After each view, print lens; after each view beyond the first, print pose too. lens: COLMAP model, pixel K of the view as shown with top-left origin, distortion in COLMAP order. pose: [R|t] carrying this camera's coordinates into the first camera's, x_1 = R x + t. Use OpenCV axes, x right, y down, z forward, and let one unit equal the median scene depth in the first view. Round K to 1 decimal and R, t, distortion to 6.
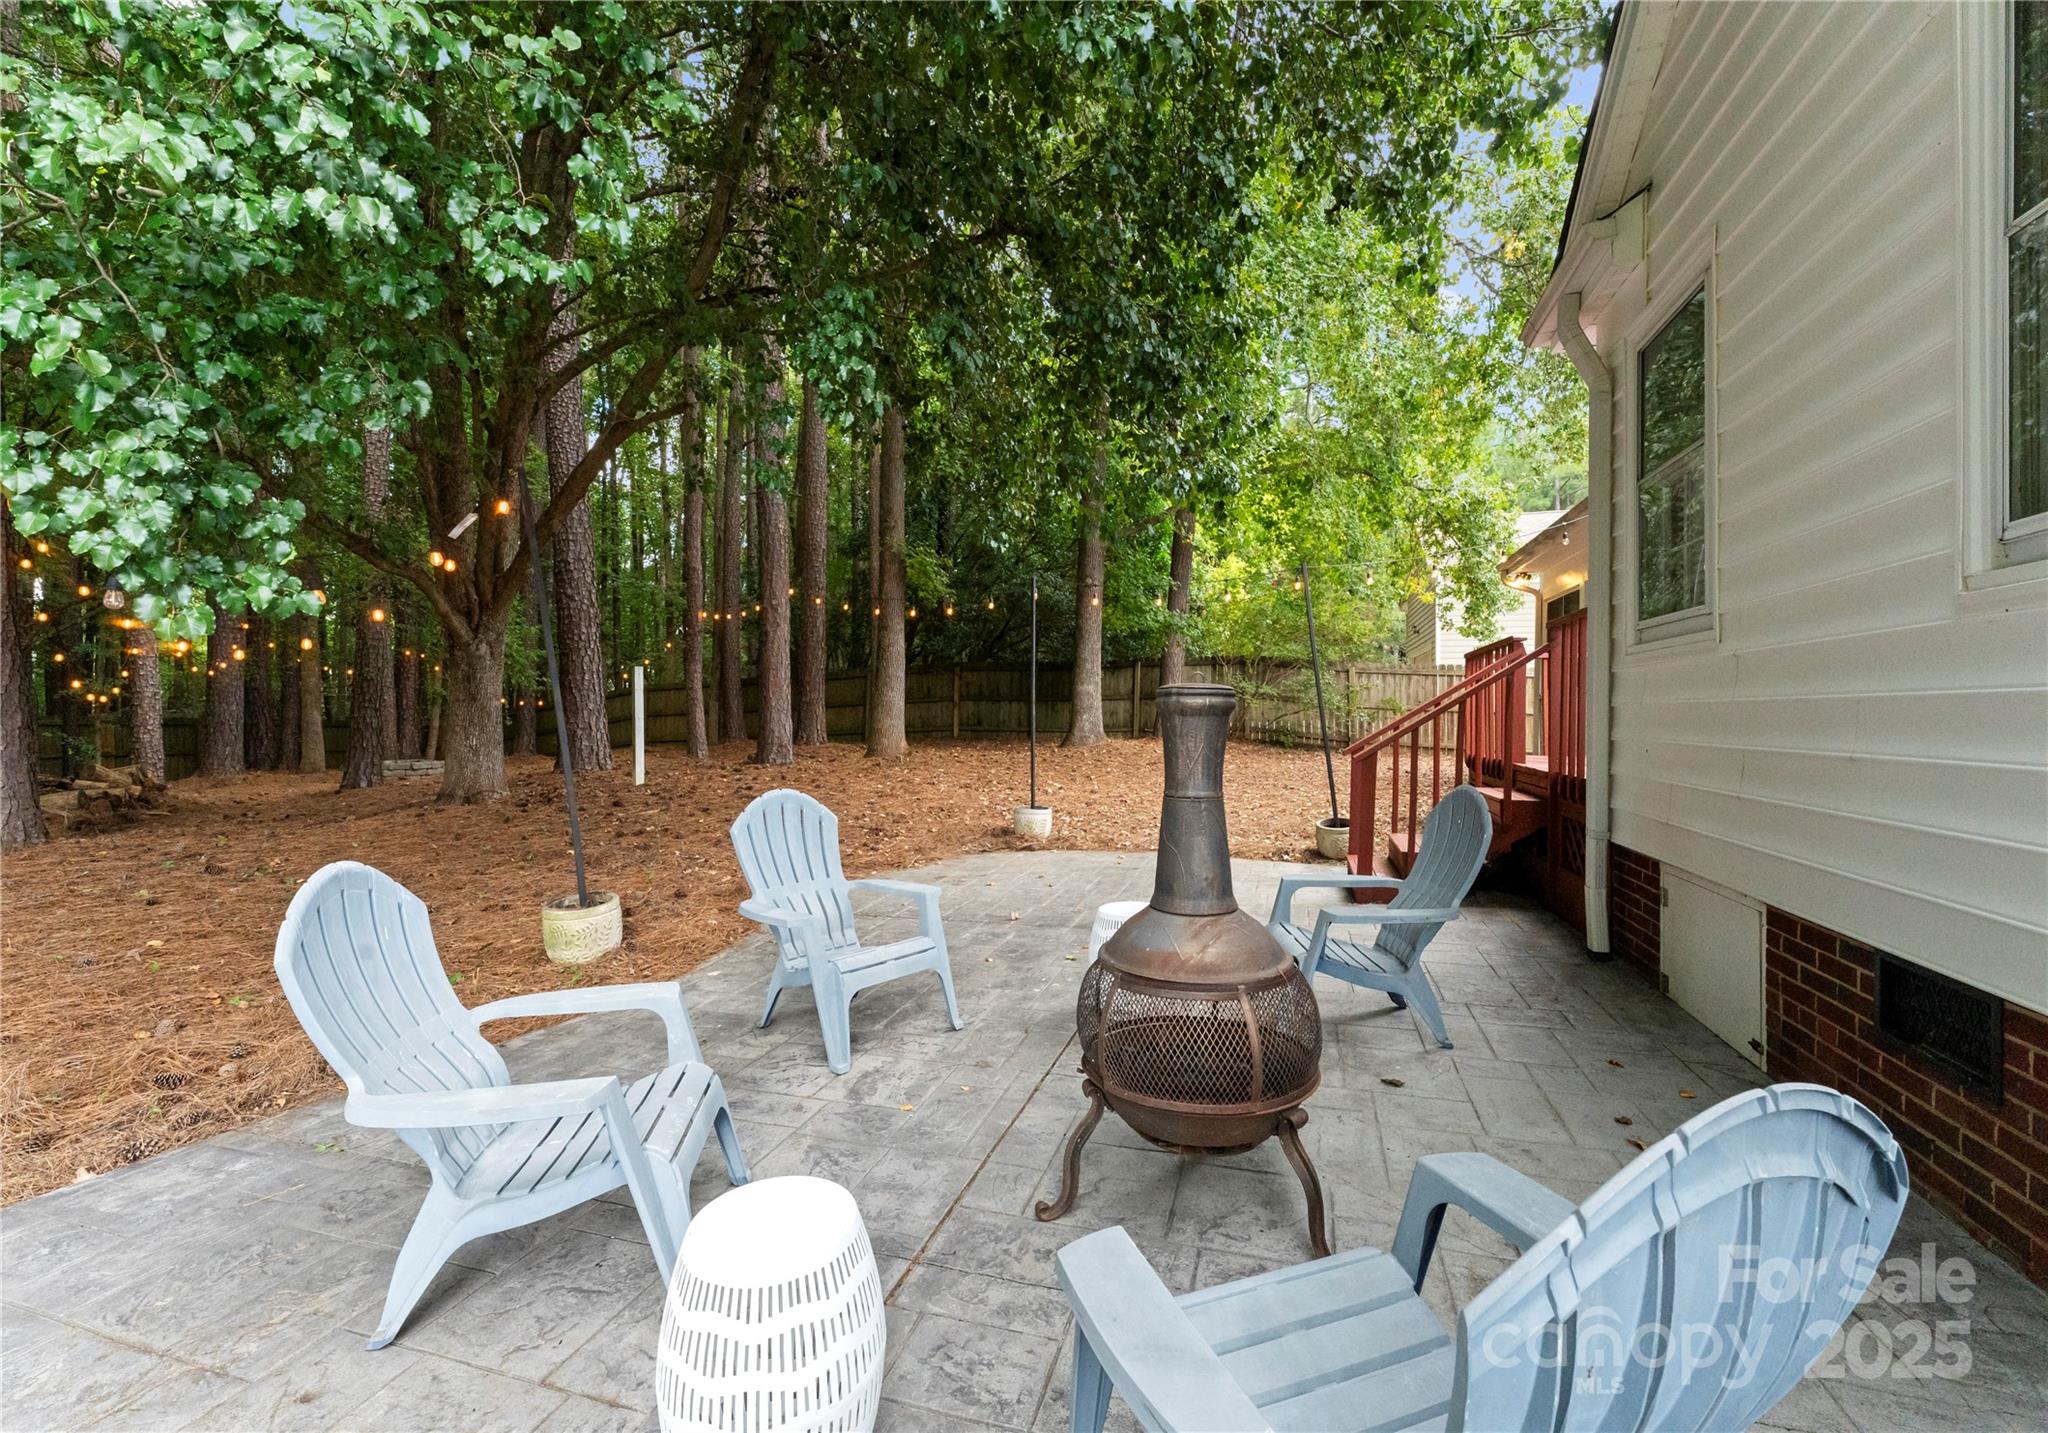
lens RADIAL K [[885.4, 0, 1019.5], [0, 885.4, 712.6], [0, 0, 1]] dist [0.007659, -0.000086]
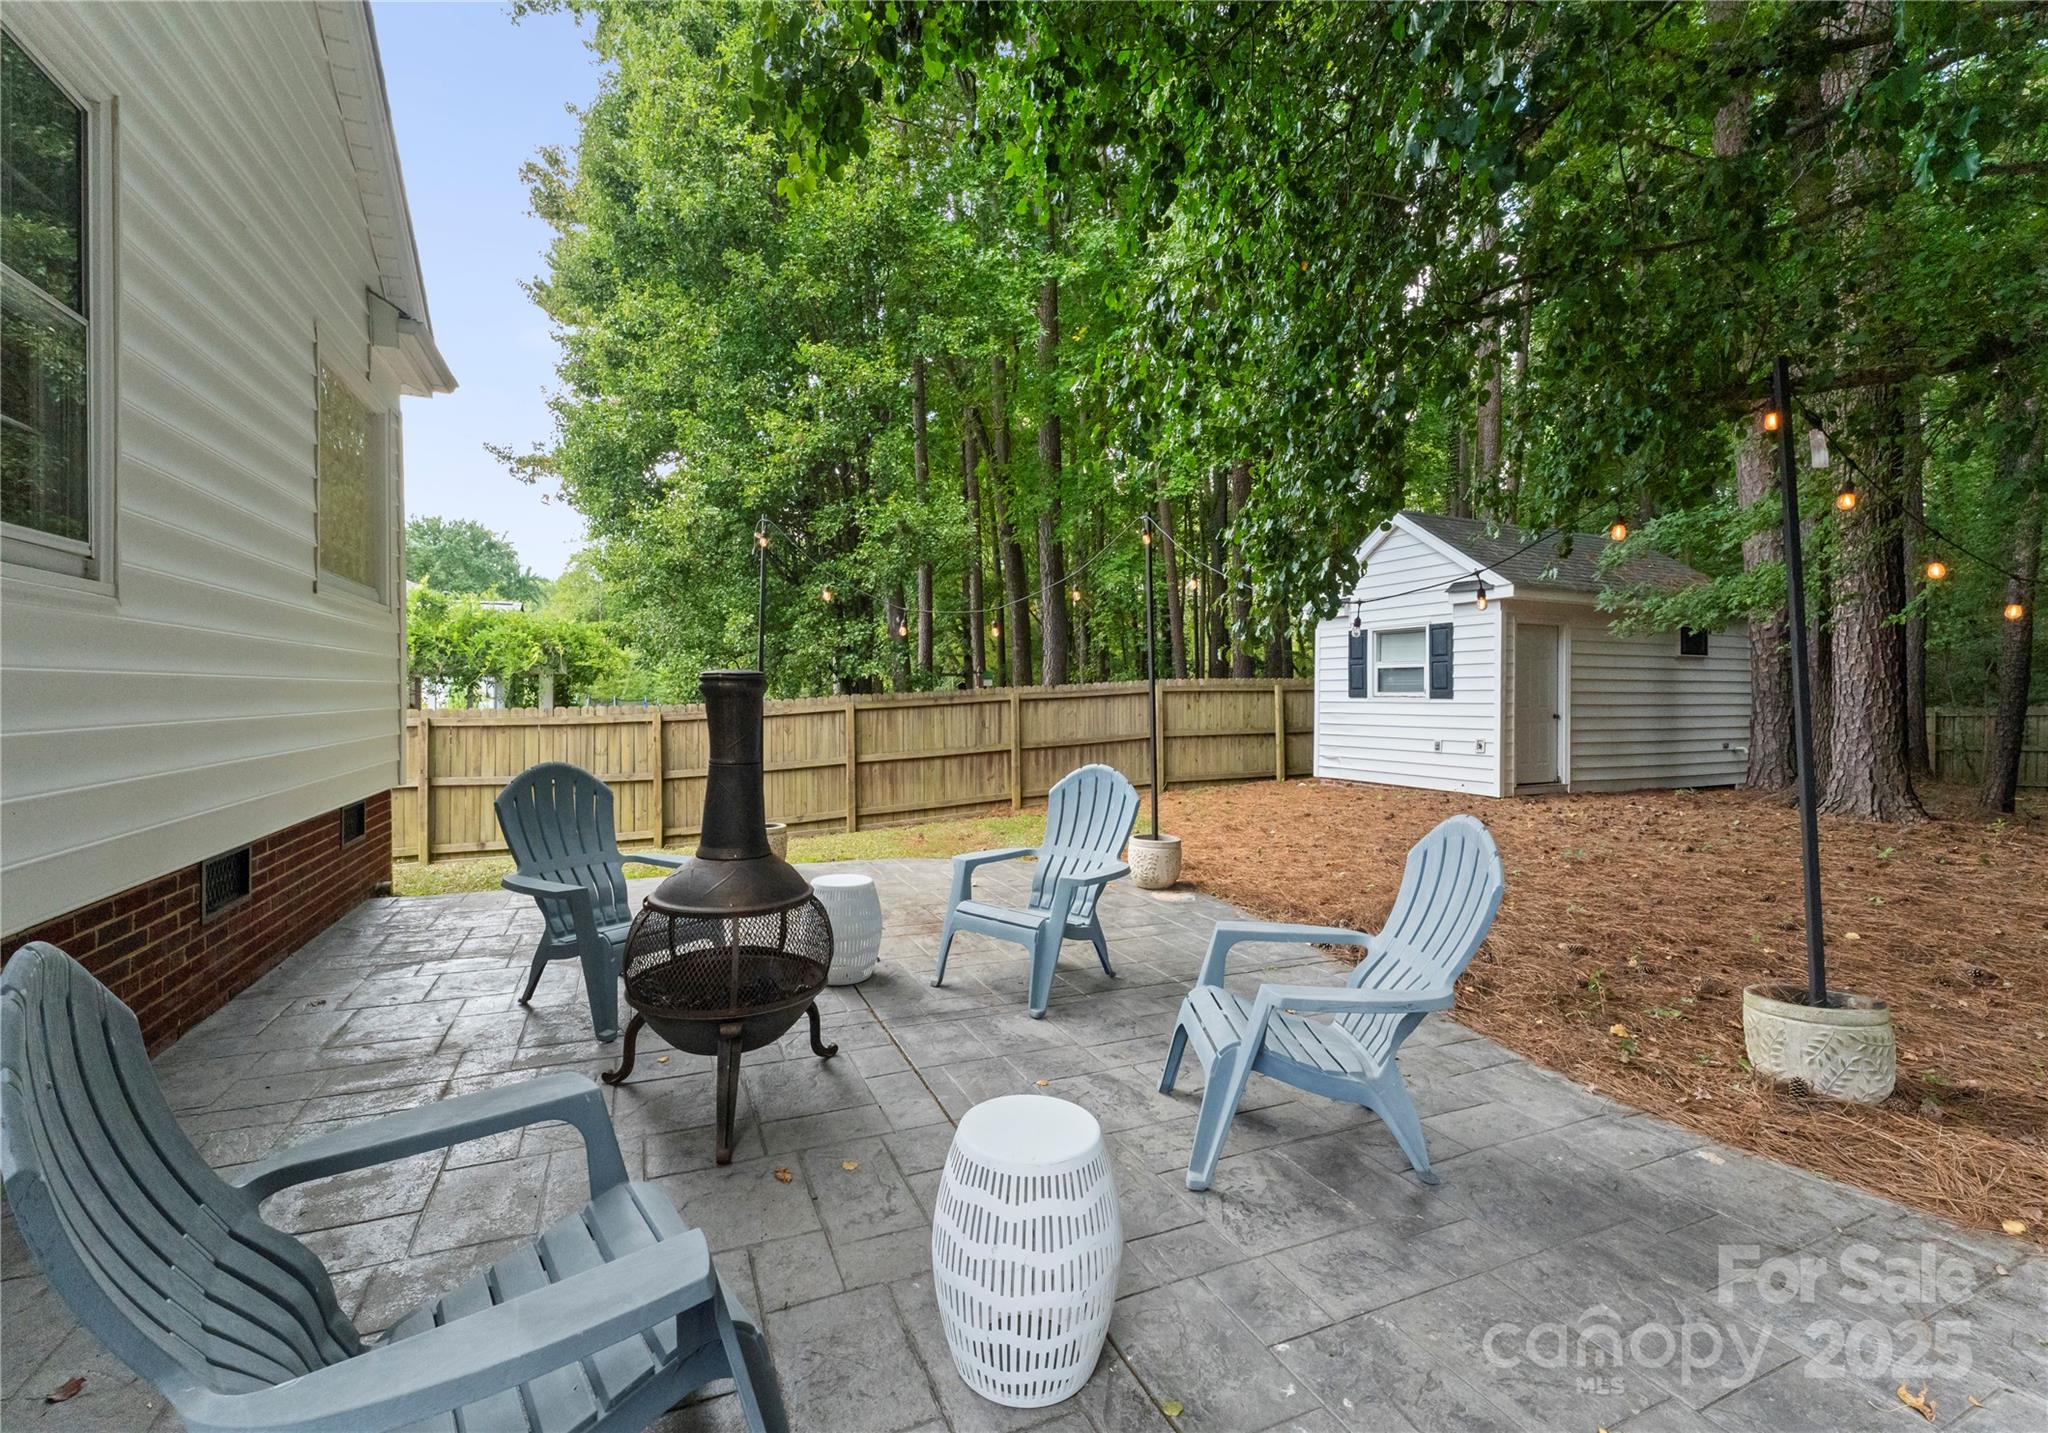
lens RADIAL K [[885.4, 0, 1017.4], [0, 885.4, 702.4], [0, 0, 1]] dist [0.007659, -0.000086]
pose [[-0.760254, -0.000760, -0.649625, 0.440986], [-0.004725, 0.999979, 0.004359, 0.004412], [0.649609, 0.006383, -0.760242, 1.392484]]
